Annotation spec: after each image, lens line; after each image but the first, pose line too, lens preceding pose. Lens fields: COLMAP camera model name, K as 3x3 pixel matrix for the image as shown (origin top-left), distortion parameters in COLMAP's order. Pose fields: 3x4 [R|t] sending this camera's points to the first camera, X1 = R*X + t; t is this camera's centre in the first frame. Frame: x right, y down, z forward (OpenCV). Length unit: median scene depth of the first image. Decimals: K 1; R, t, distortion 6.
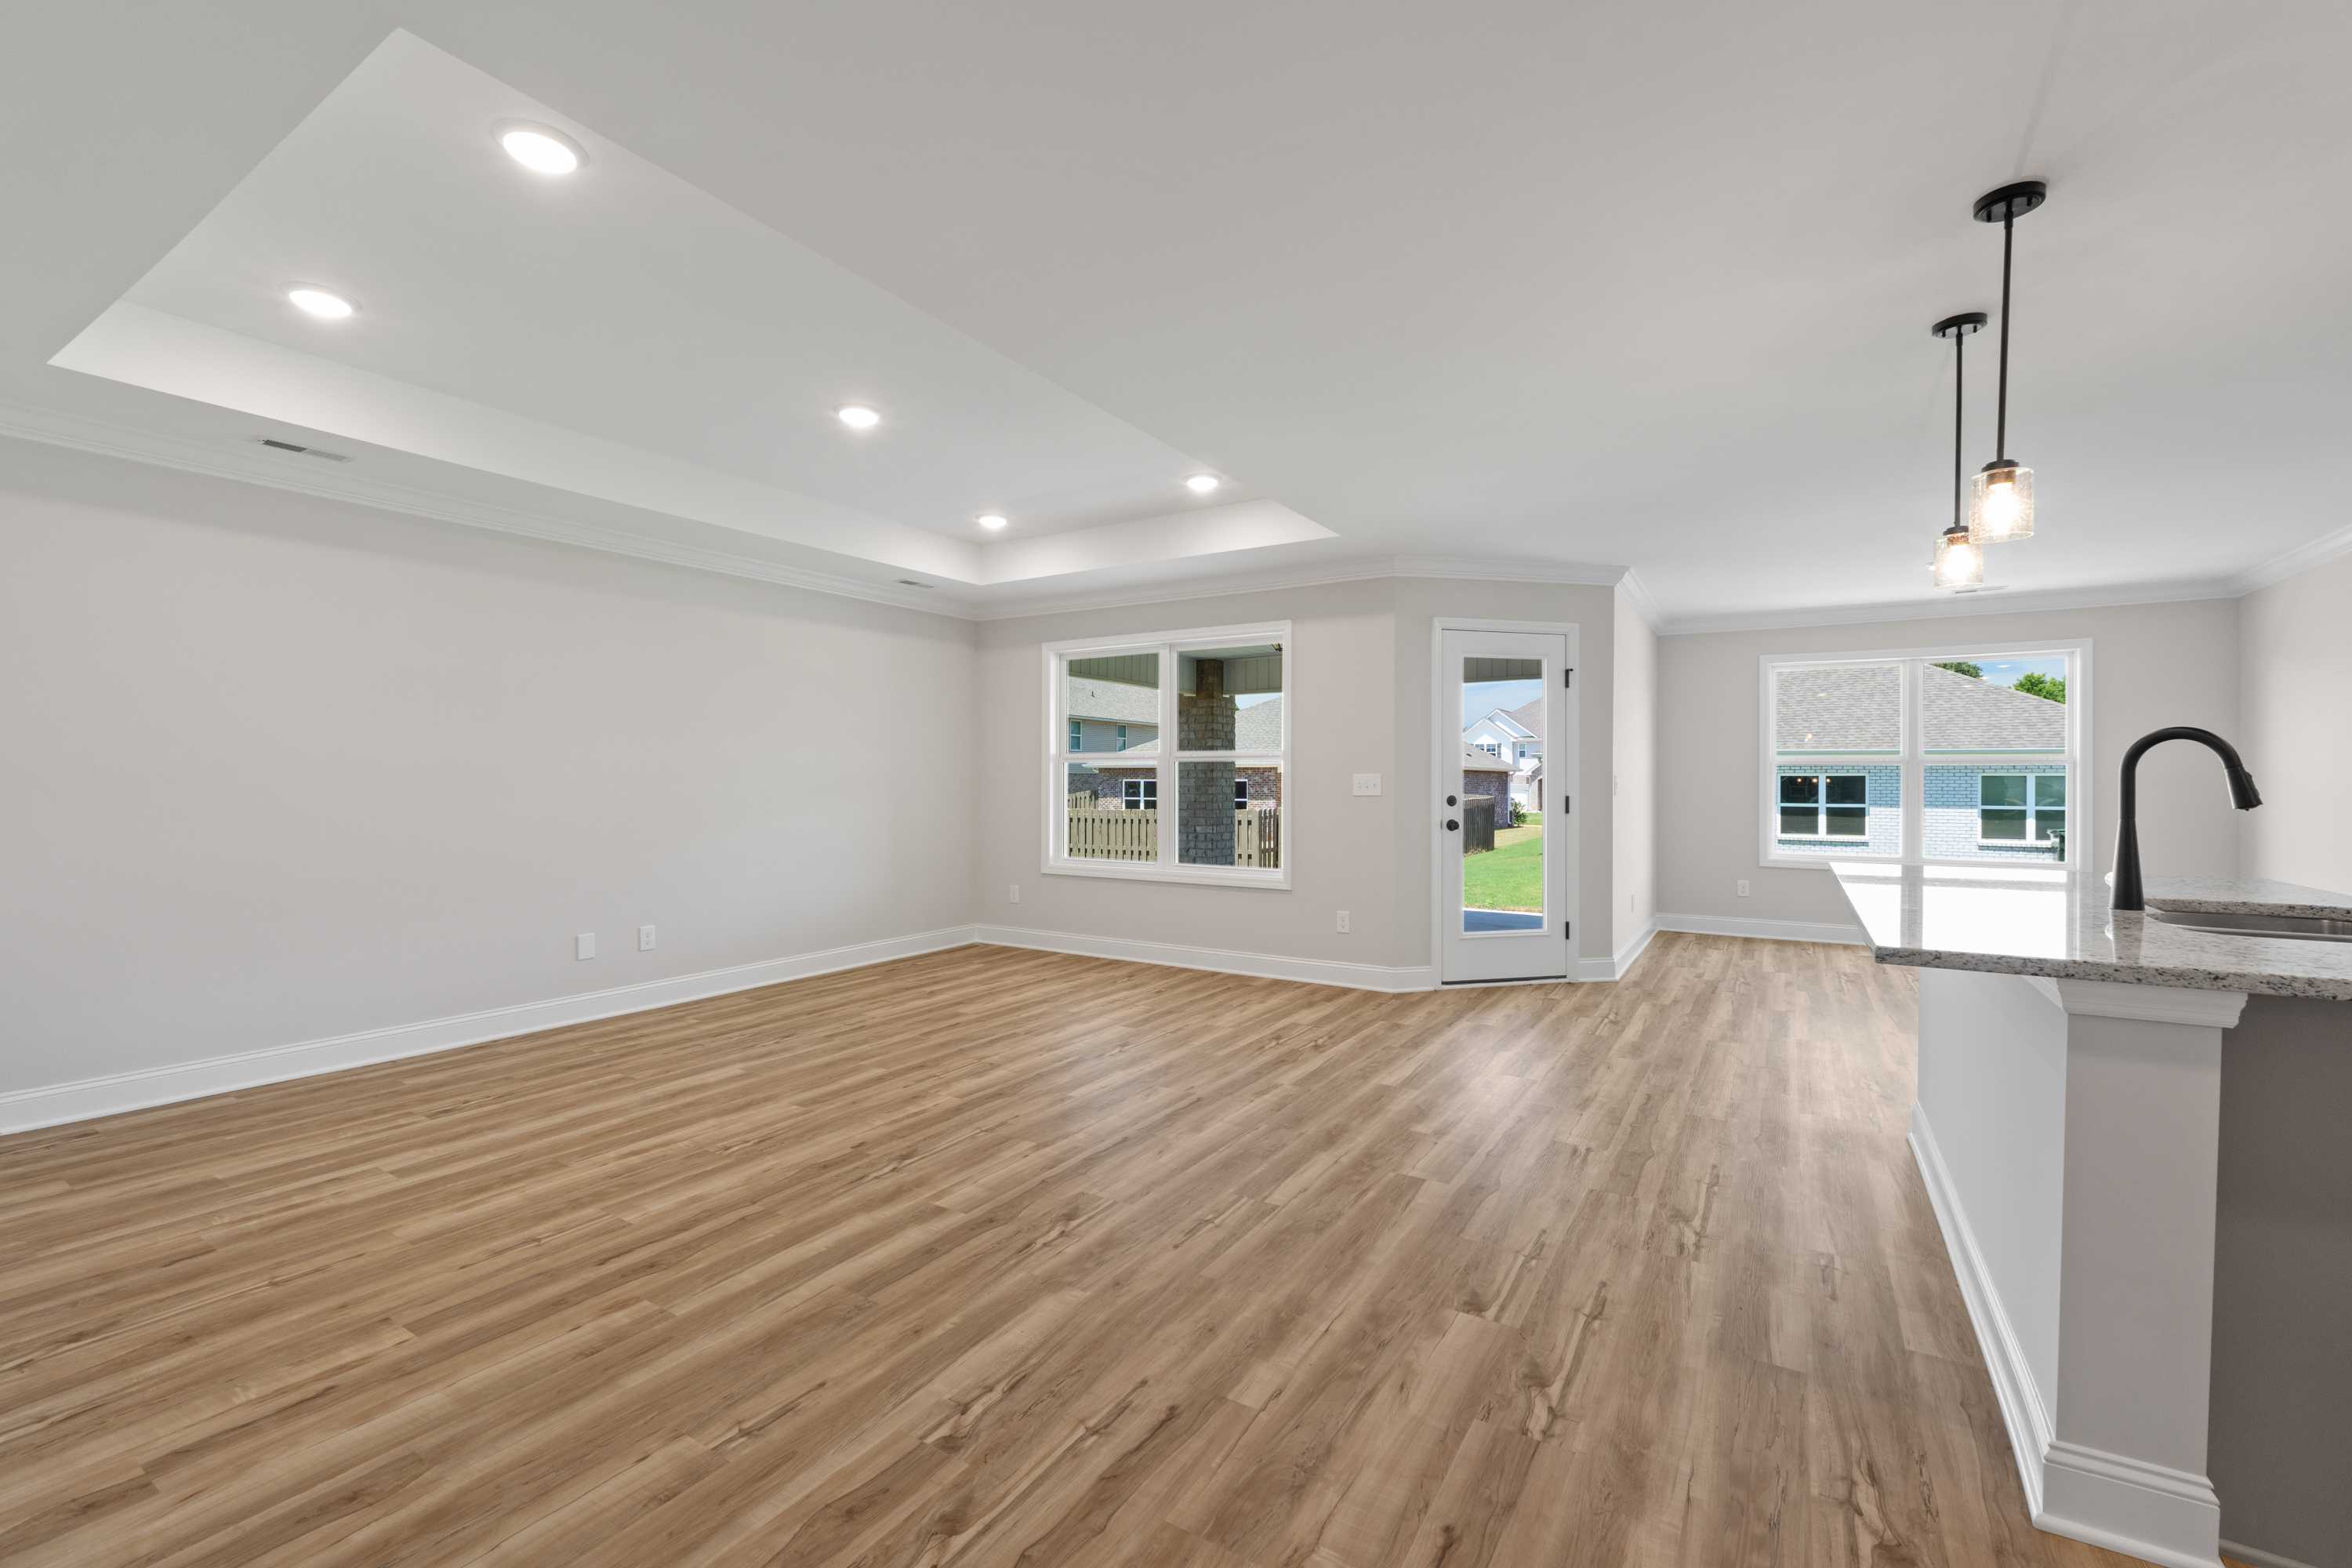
lens RADIAL K [[980.5, 0, 1190.4], [0, 980.5, 784.9], [0, 0, 1]] dist [-0.009158, -0.000701]
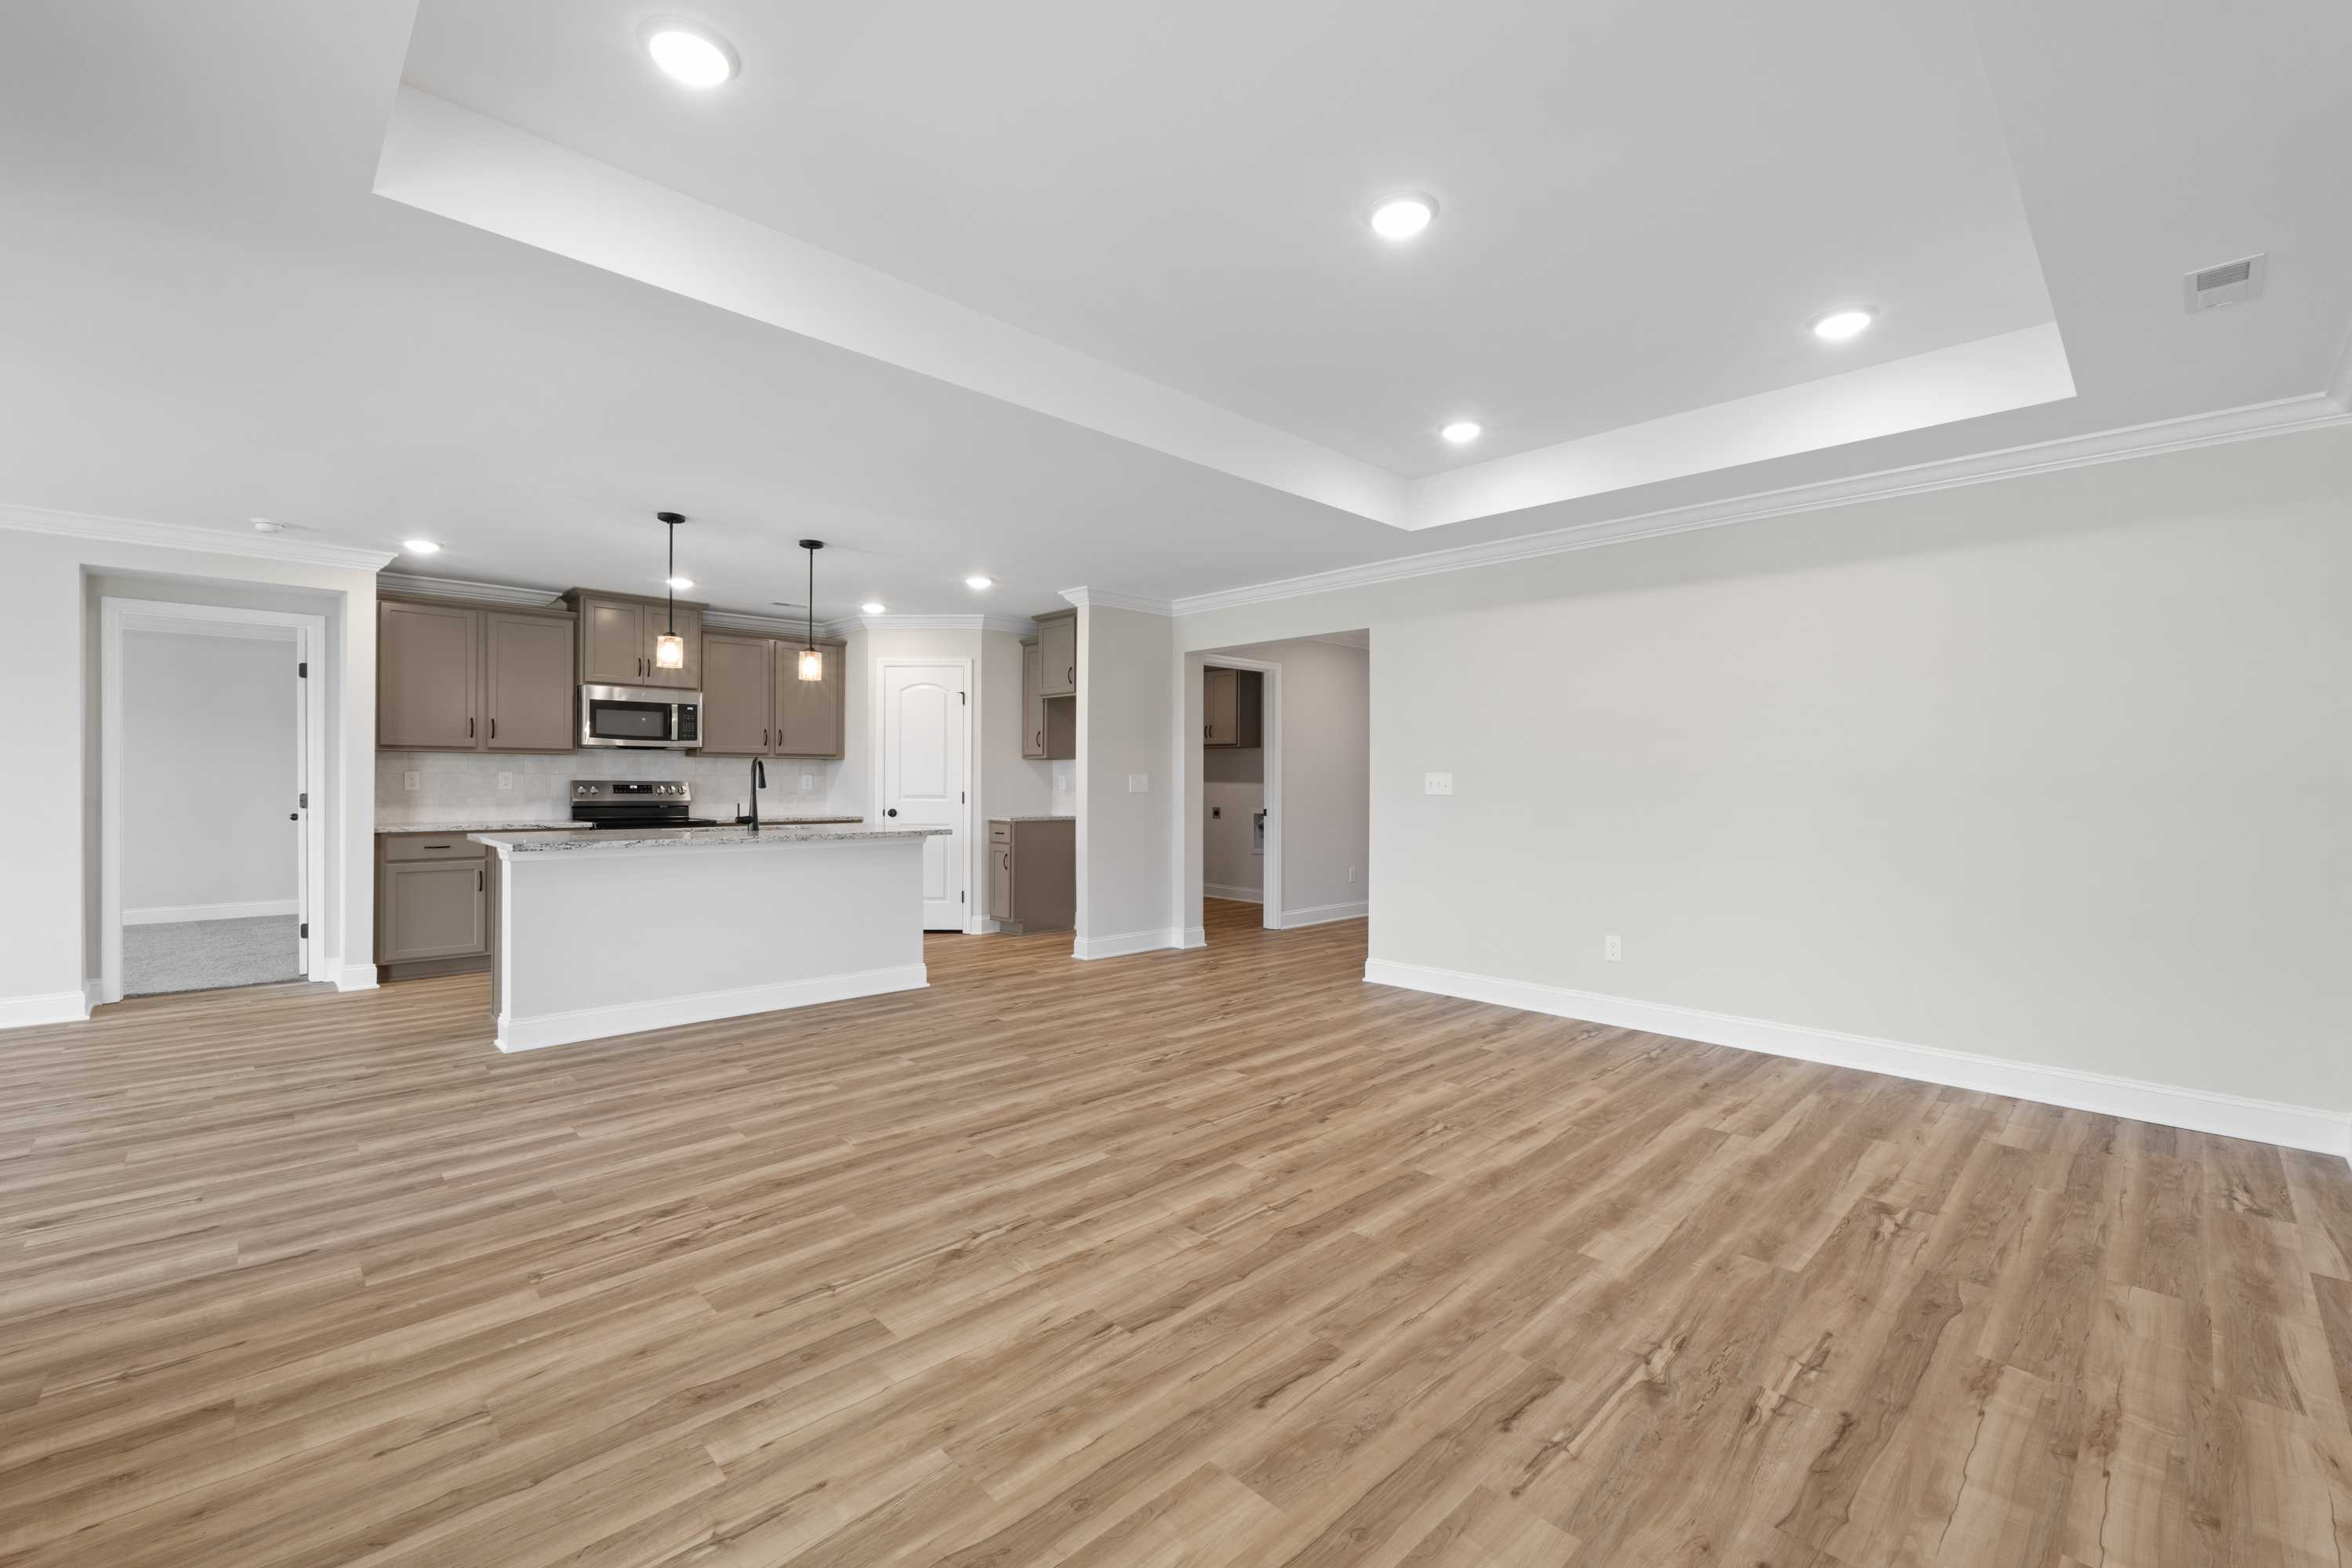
lens RADIAL K [[980.5, 0, 1185.1], [0, 980.5, 788.9], [0, 0, 1]] dist [-0.009158, -0.000701]
pose [[-0.968655, -0.010119, 0.248205, -0.363881], [-0.007704, 0.999913, 0.010699, -0.005050], [-0.248292, 0.008451, -0.968648, 1.662131]]
